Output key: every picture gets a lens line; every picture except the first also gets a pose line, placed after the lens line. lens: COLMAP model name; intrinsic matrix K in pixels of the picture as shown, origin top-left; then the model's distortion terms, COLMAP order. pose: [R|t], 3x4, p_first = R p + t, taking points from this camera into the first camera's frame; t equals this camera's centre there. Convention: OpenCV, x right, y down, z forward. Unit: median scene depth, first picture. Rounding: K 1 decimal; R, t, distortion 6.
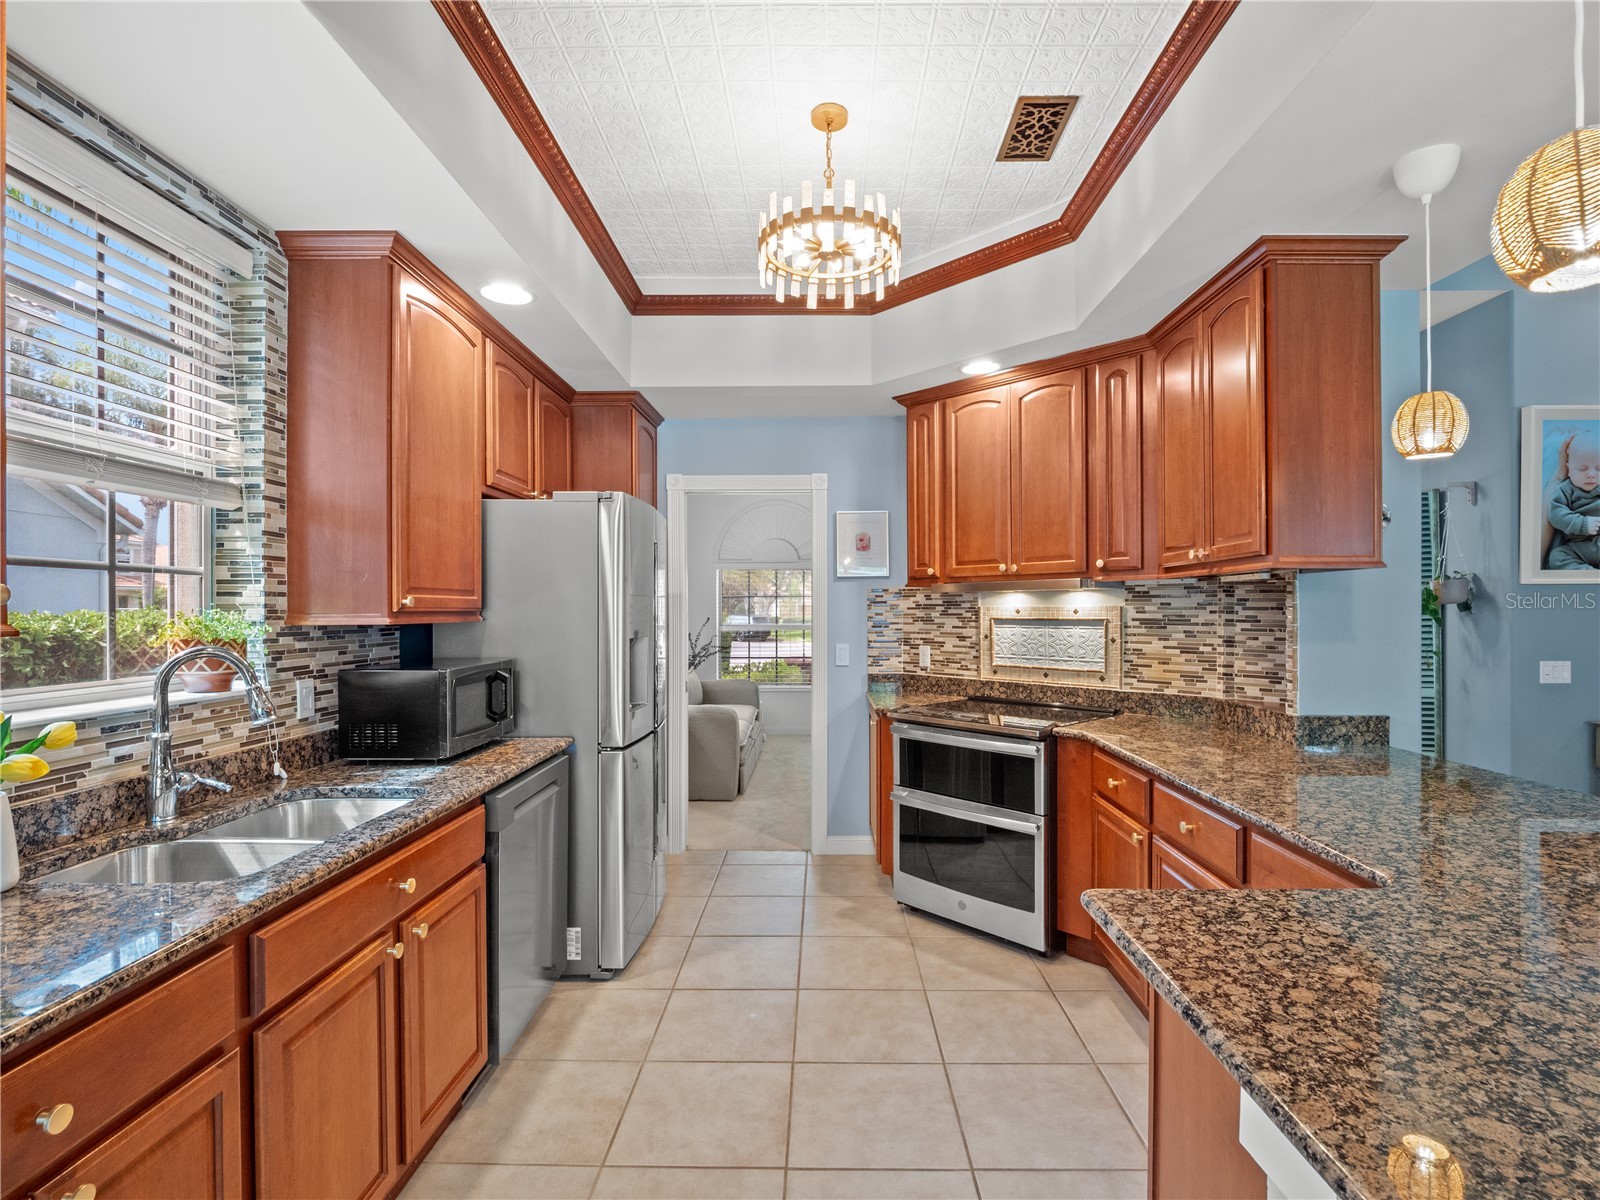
lens RADIAL K [[780.4, 0, 808.1], [0, 780.4, 611.2], [0, 0, 1]] dist [-0.009071, -0.003919]
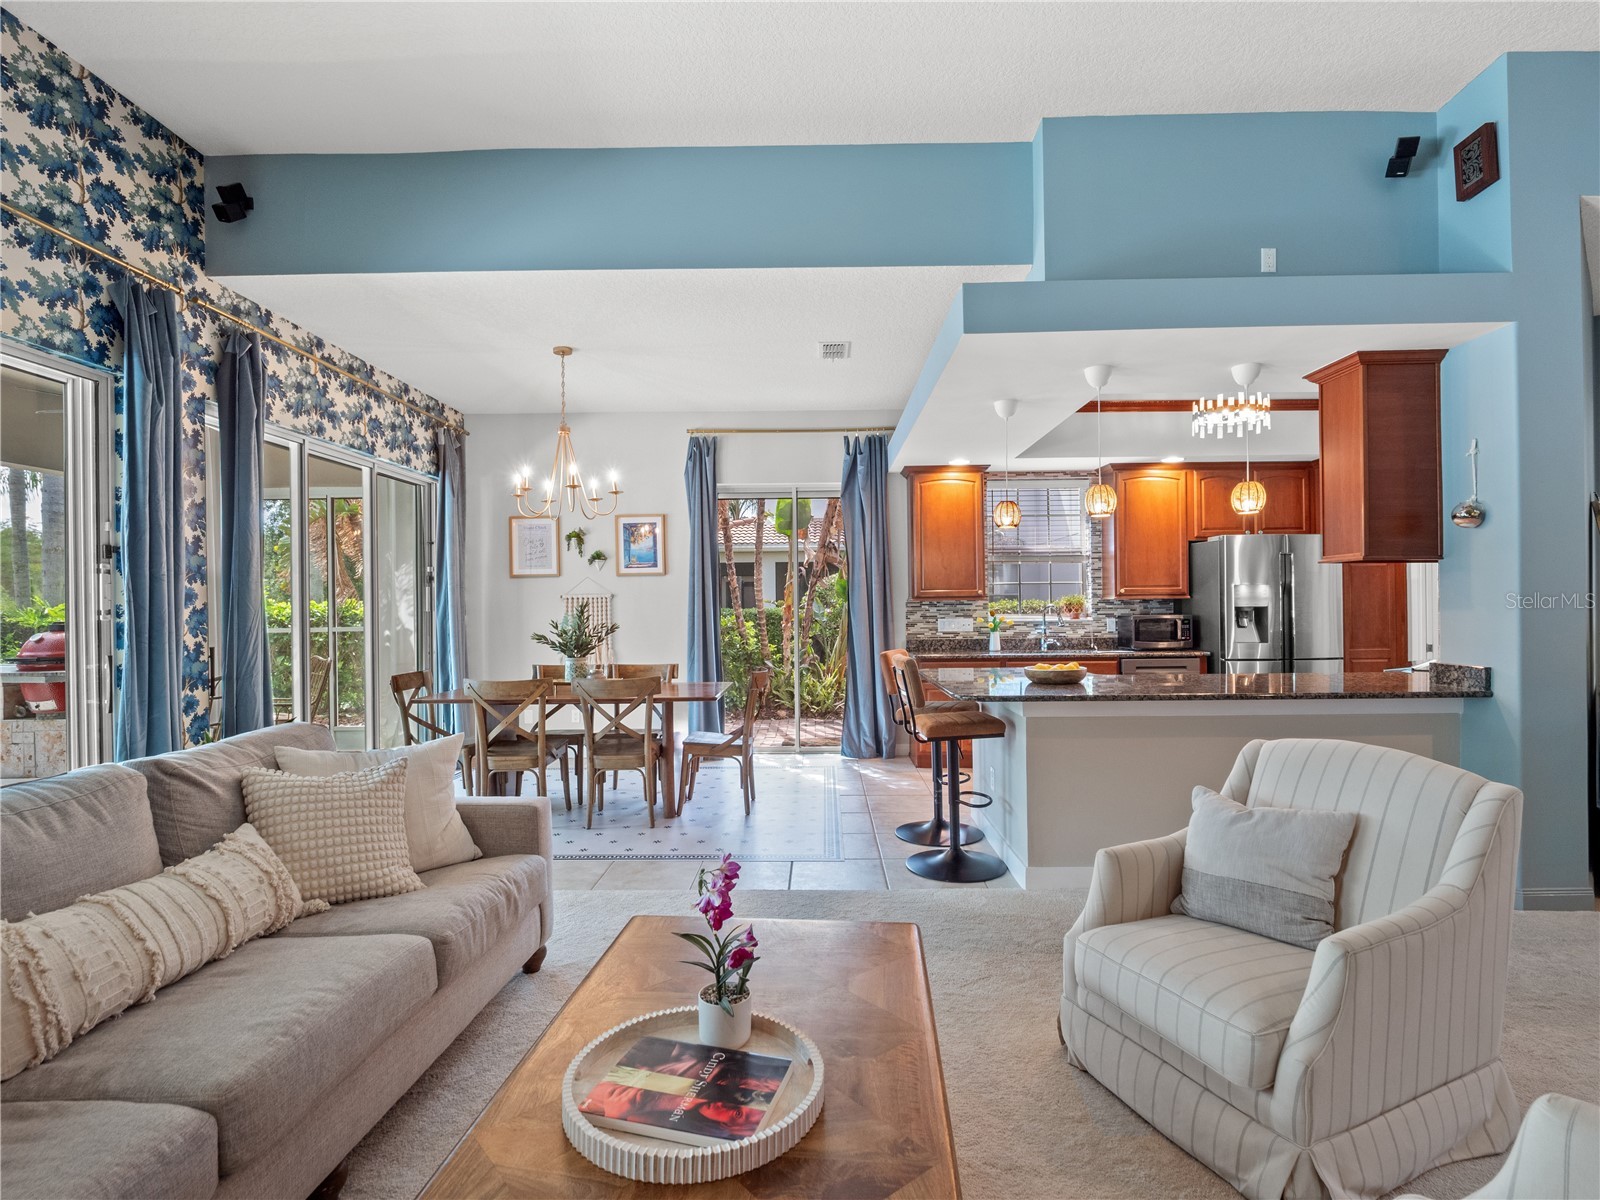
lens RADIAL K [[800.3, 0, 810.7], [0, 800.3, 605.0], [0, 0, 1]] dist [-0.013457, -0.000861]
pose [[0.009314, 0.002509, -0.999953, 2.206285], [0.008330, 0.999962, 0.002586, 0.020589], [0.999922, -0.008354, 0.009293, -0.136528]]
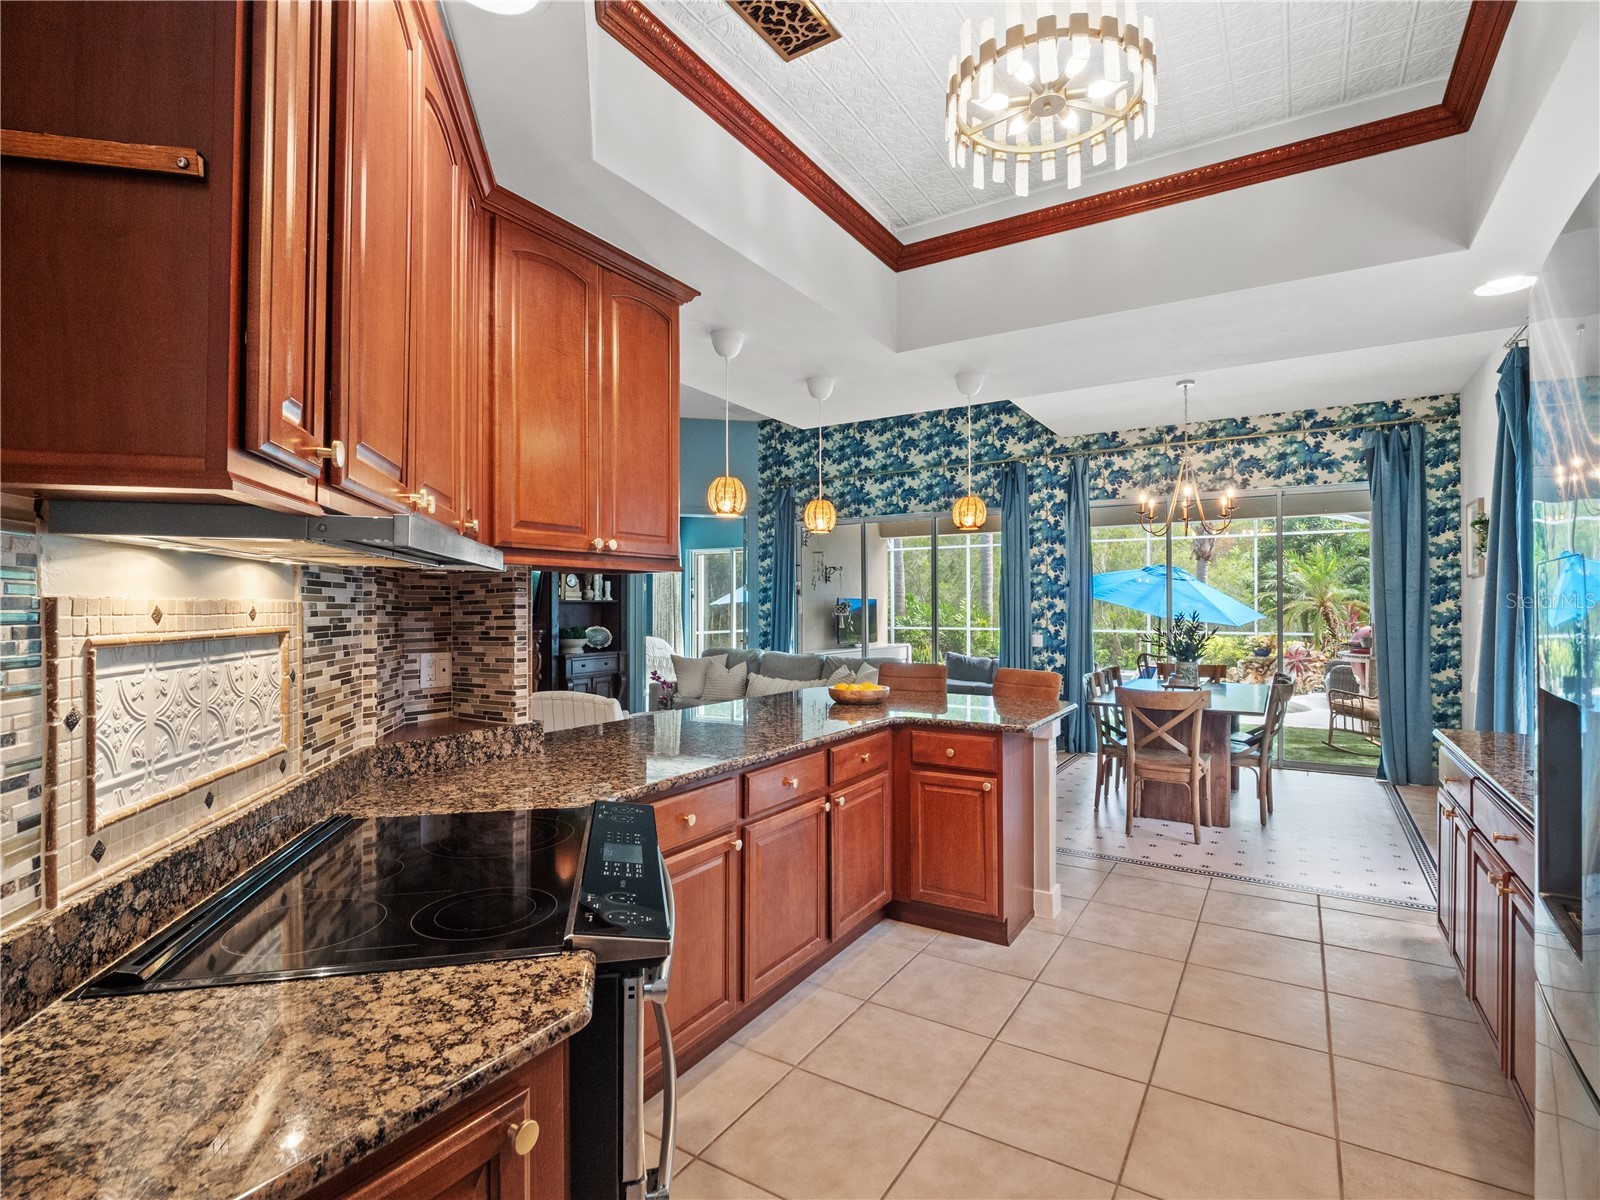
lens RADIAL K [[780.4, 0, 804.6], [0, 780.4, 603.6], [0, 0, 1]] dist [-0.009071, -0.003919]
pose [[-0.857567, 0.005315, 0.514345, -0.148343], [0.003663, 0.999984, -0.004226, -0.003359], [-0.514359, -0.001740, -0.857573, 1.782781]]
